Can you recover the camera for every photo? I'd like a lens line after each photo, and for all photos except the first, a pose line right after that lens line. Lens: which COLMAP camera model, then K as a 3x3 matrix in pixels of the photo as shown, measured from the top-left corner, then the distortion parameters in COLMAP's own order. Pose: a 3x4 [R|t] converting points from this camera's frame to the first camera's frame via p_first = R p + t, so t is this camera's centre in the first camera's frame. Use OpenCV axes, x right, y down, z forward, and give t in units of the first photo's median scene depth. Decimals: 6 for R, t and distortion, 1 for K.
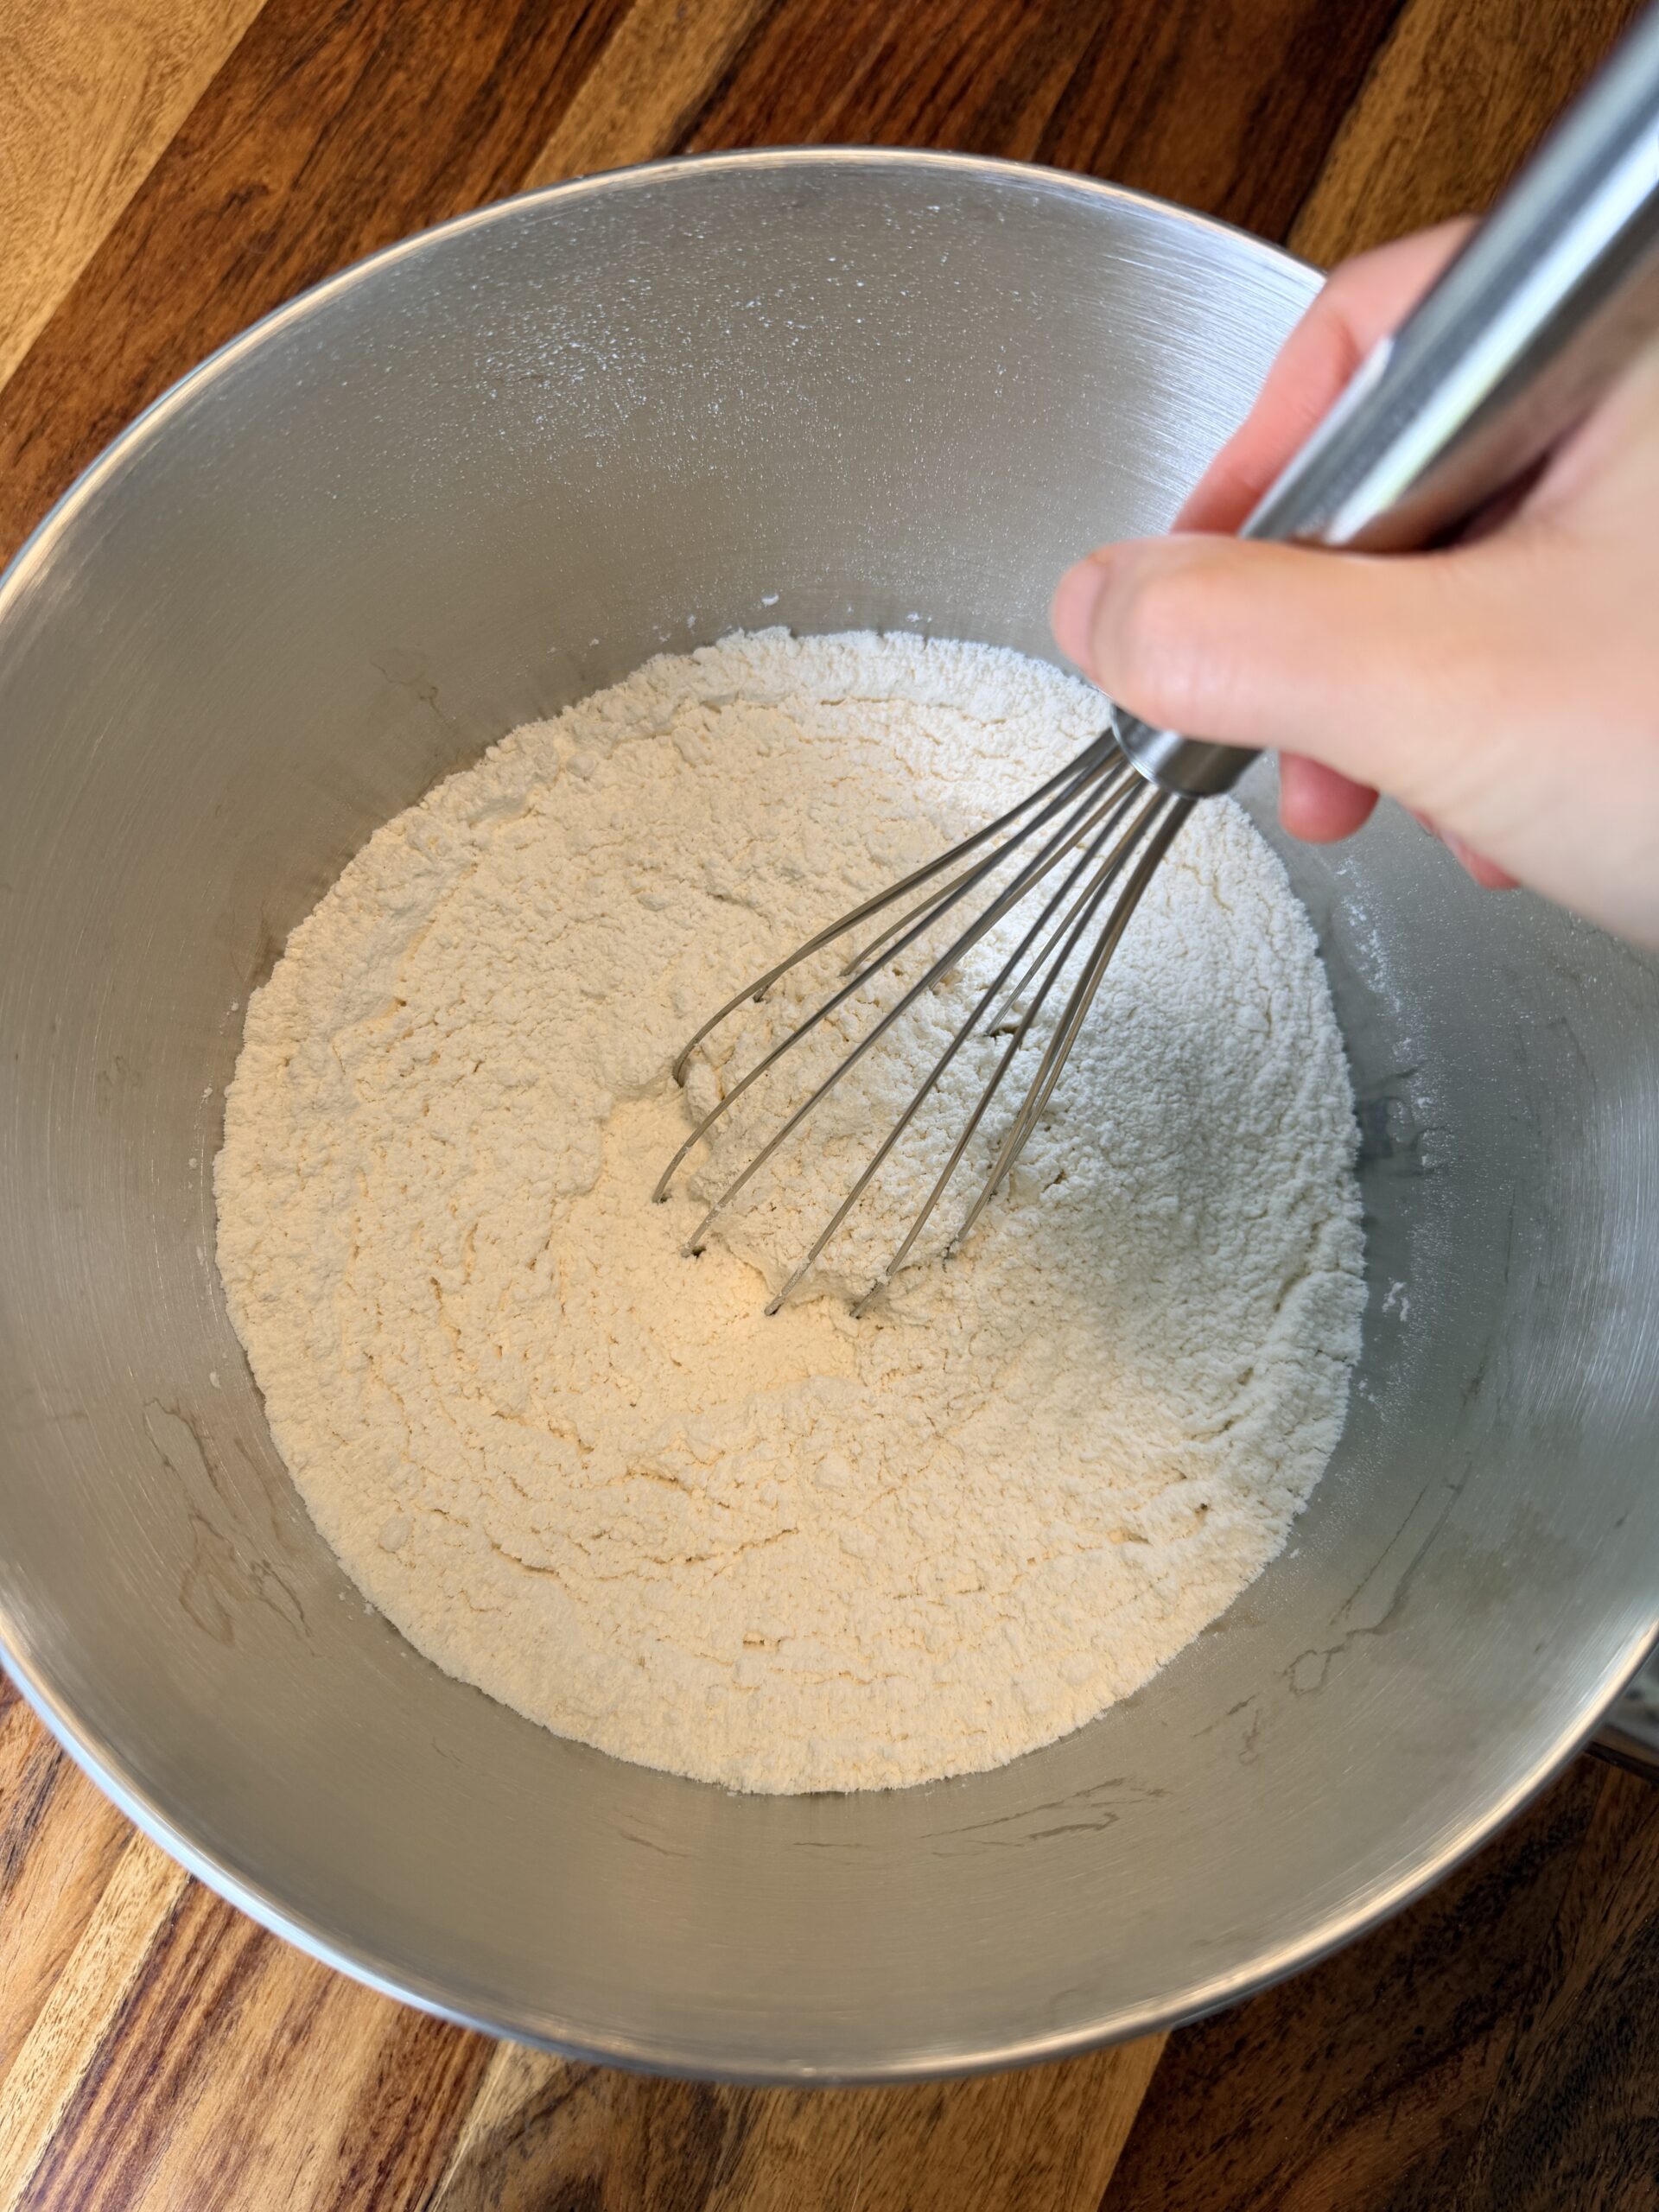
lens RADIAL K [[1580.9, 0, 829.5], [0, 1580.9, 1106.0], [0, 0, 1]] dist [-0.028337, 0.000638]
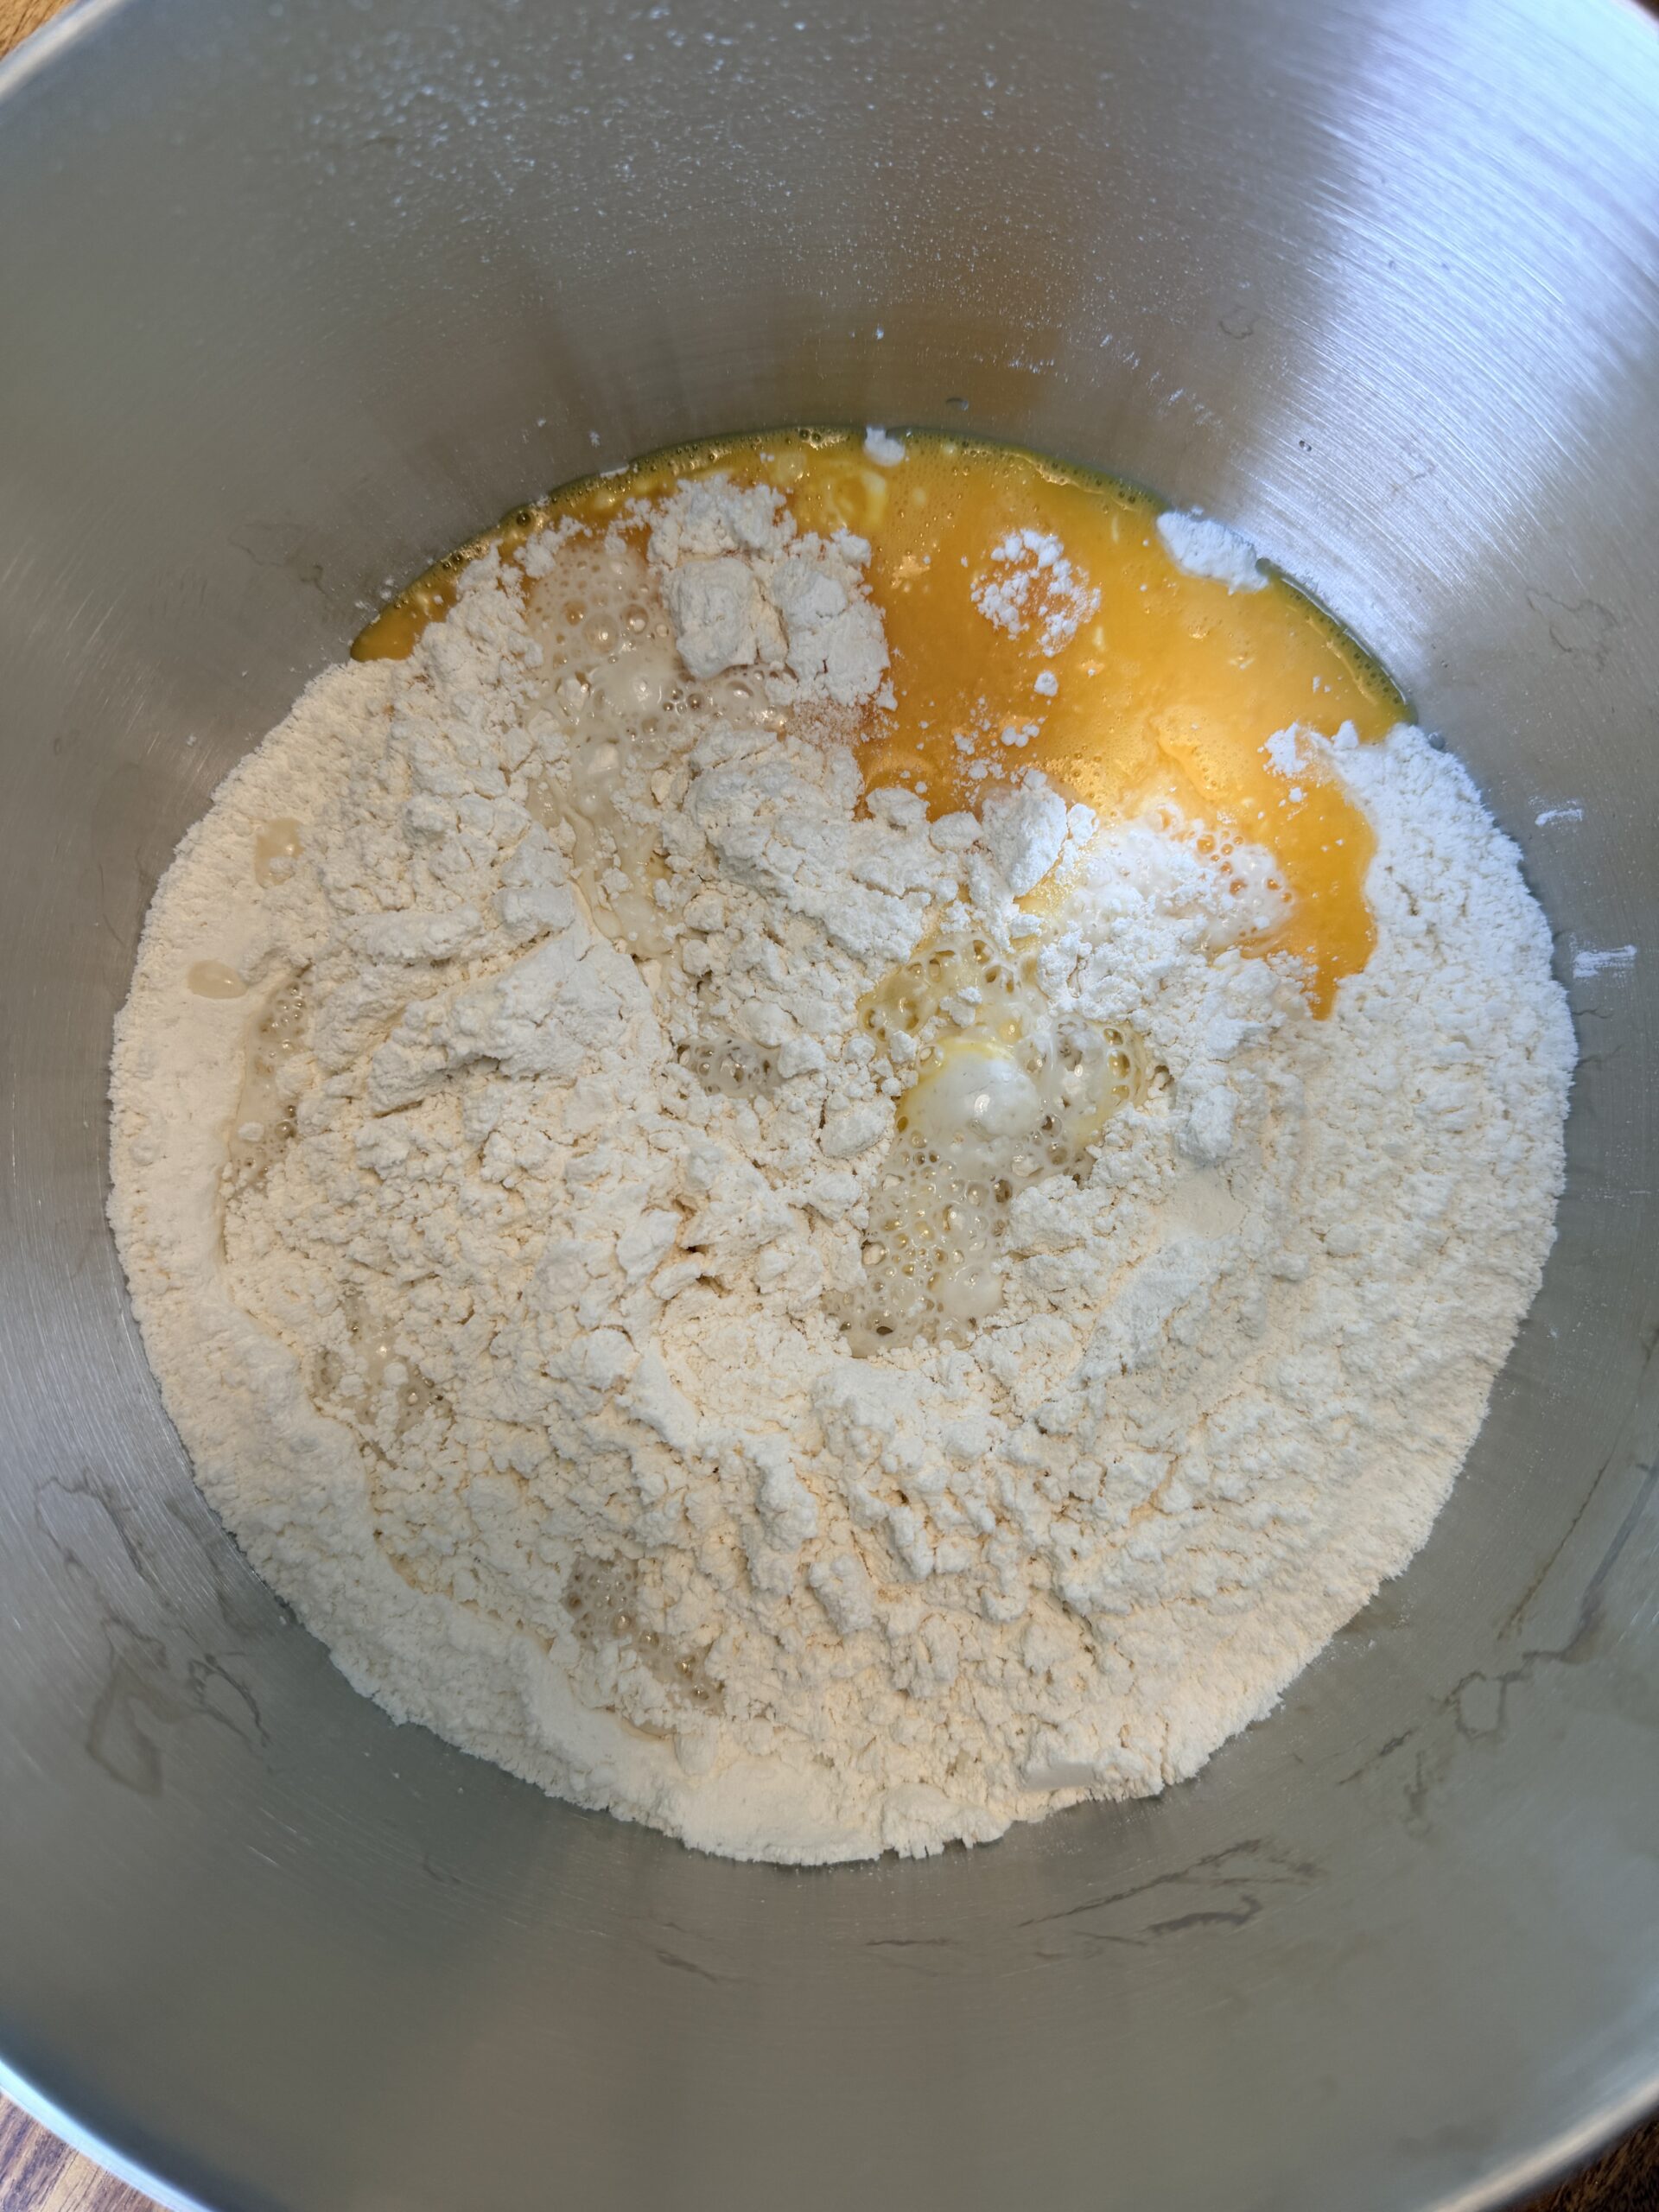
lens RADIAL K [[1594.0, 0, 817.4], [0, 1594.0, 1109.5], [0, 0, 1]] dist [-0.032831, -0.005152]
pose [[0.996757, -0.077407, -0.021992, 0.003419], [0.078999, 0.993302, 0.084327, -0.042791], [0.015317, -0.085791, 0.996195, 0.197220]]
